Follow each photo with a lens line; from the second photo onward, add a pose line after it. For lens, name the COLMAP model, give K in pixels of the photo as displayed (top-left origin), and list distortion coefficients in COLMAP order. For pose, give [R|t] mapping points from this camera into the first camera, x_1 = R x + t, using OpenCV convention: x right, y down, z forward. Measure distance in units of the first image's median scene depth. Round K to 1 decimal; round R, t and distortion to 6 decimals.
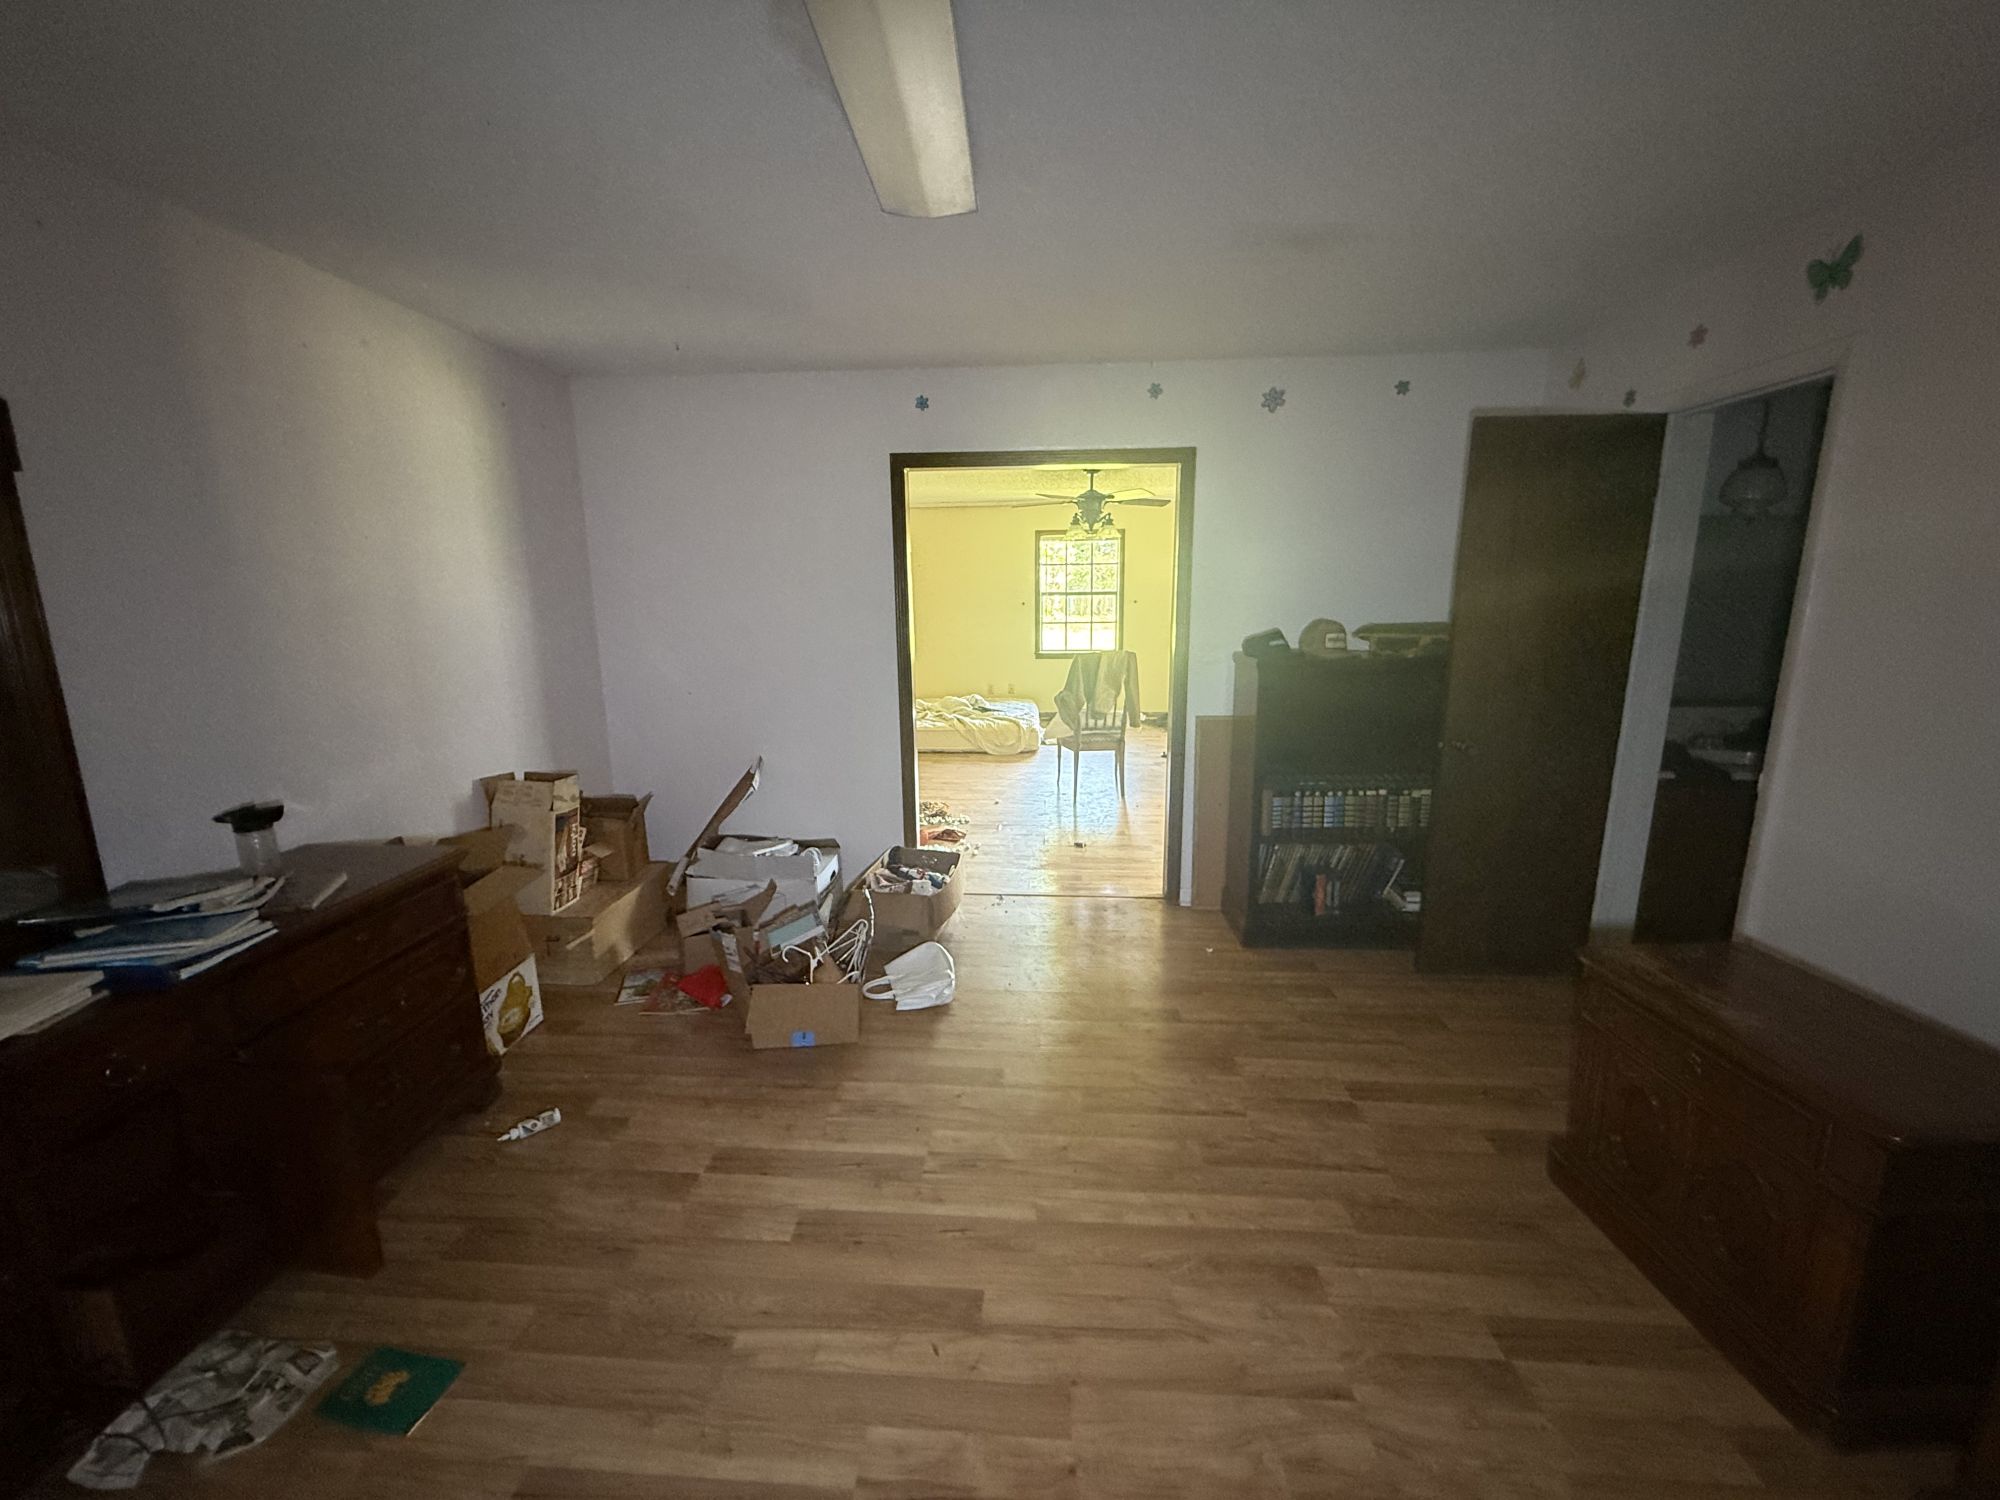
lens RADIAL K [[791.0, 0, 1005.5], [0, 791.0, 756.6], [0, 0, 1]] dist [0.001735, -0.000523]
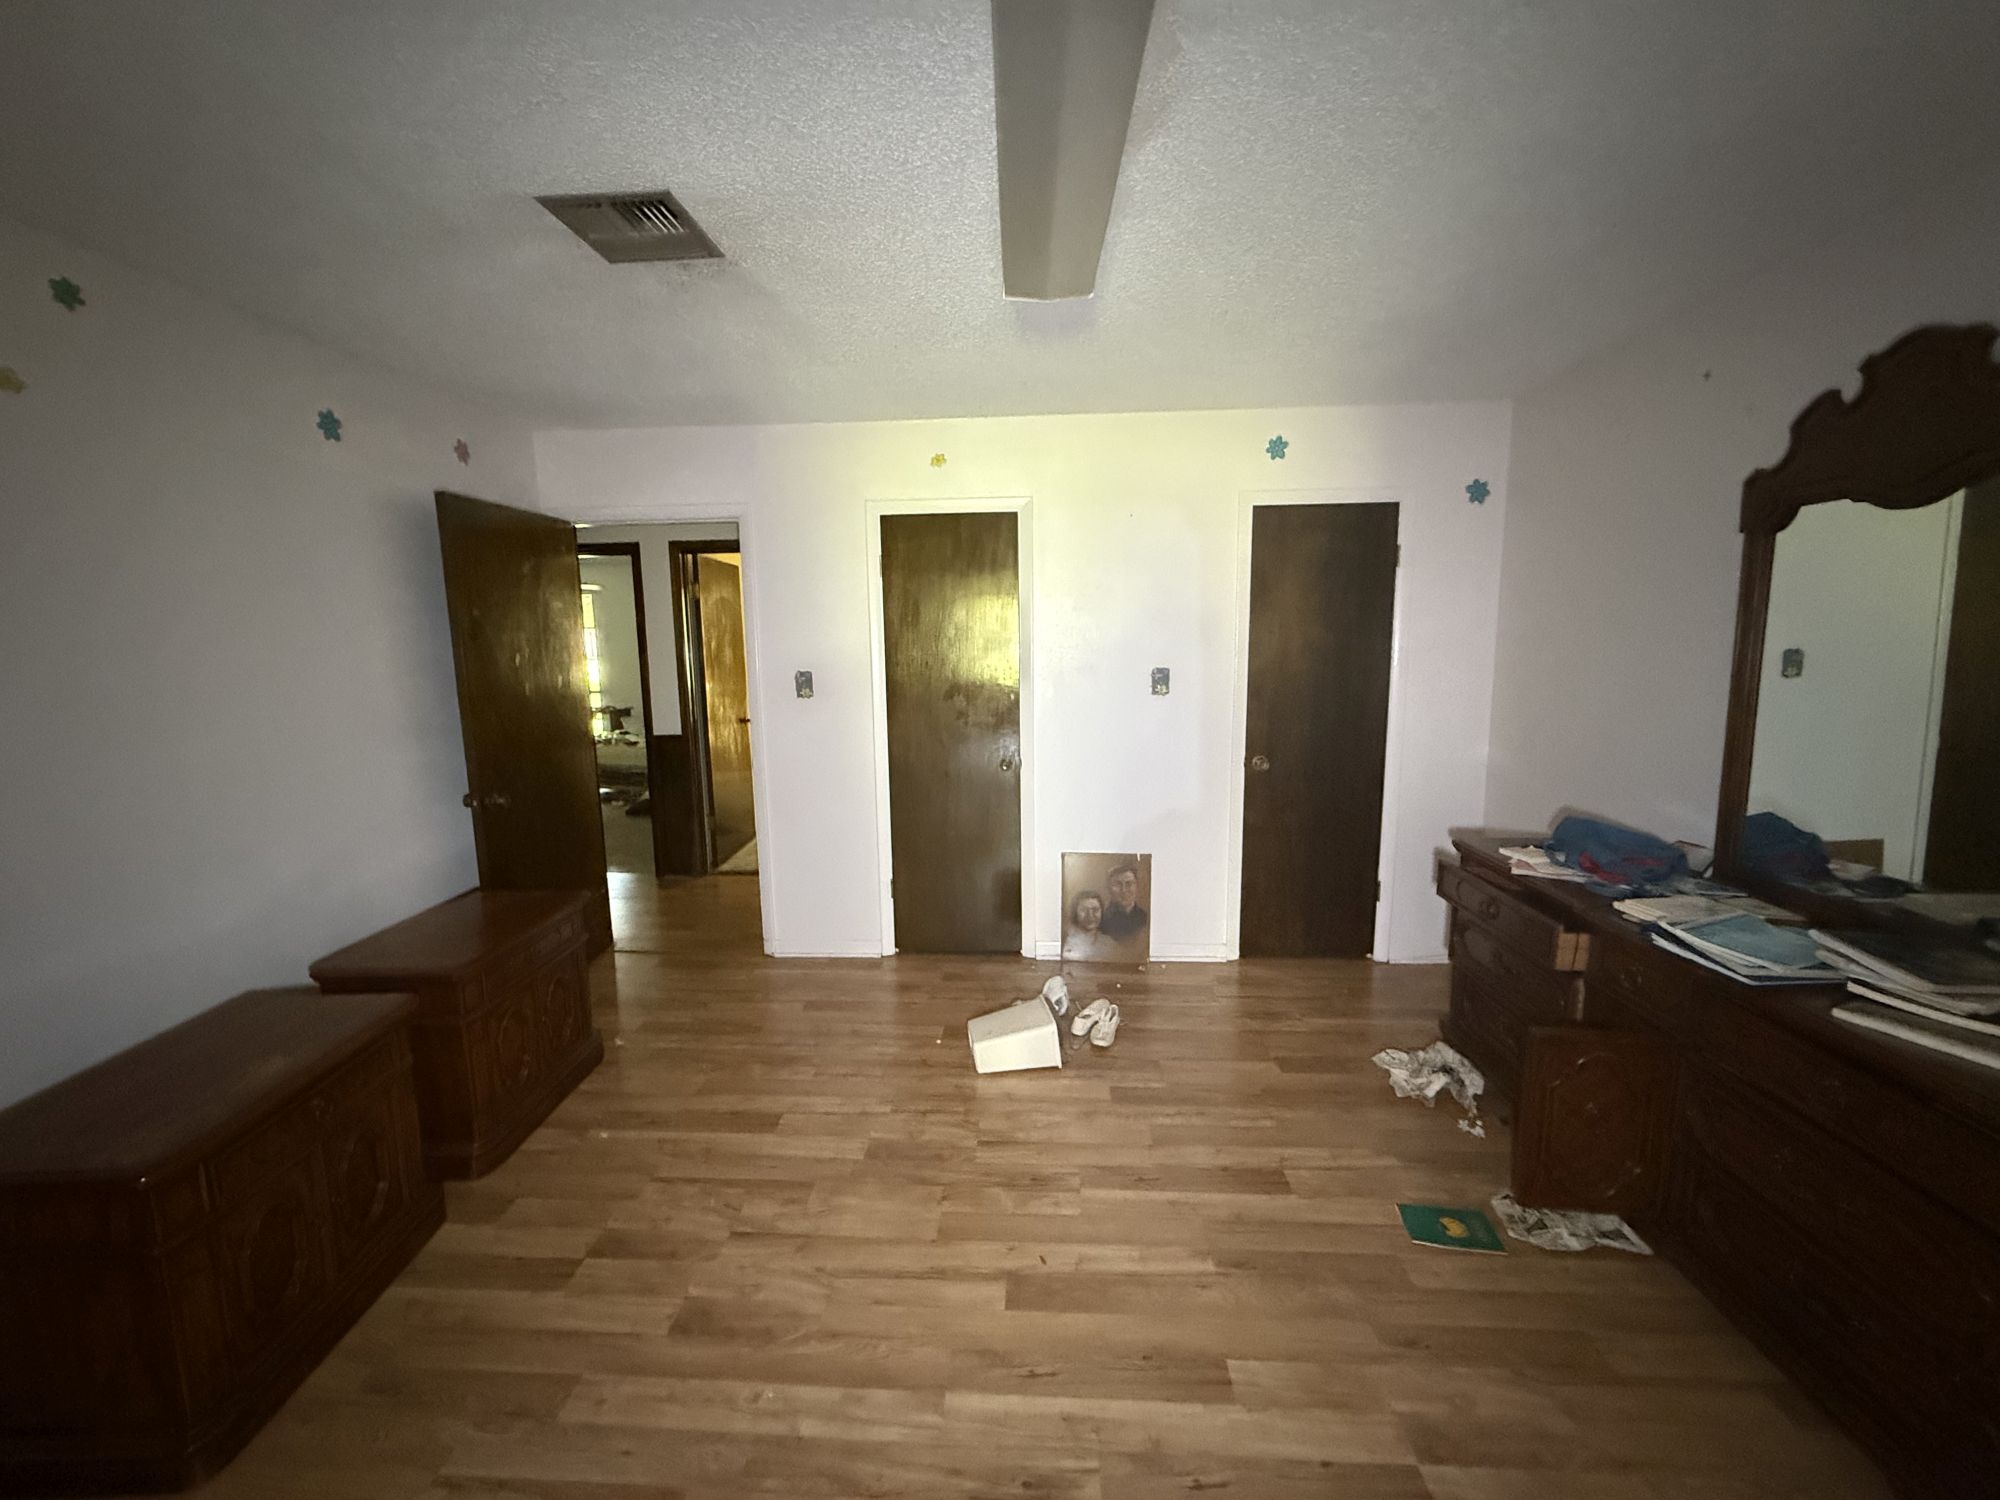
lens RADIAL K [[791.0, 0, 1006.4], [0, 791.0, 745.4], [0, 0, 1]] dist [0.001735, -0.000523]
pose [[-0.999719, 0.022204, -0.008258, -0.038254], [0.018393, 0.947197, 0.320123, -0.375606], [0.014930, 0.319881, -0.947340, 1.845800]]
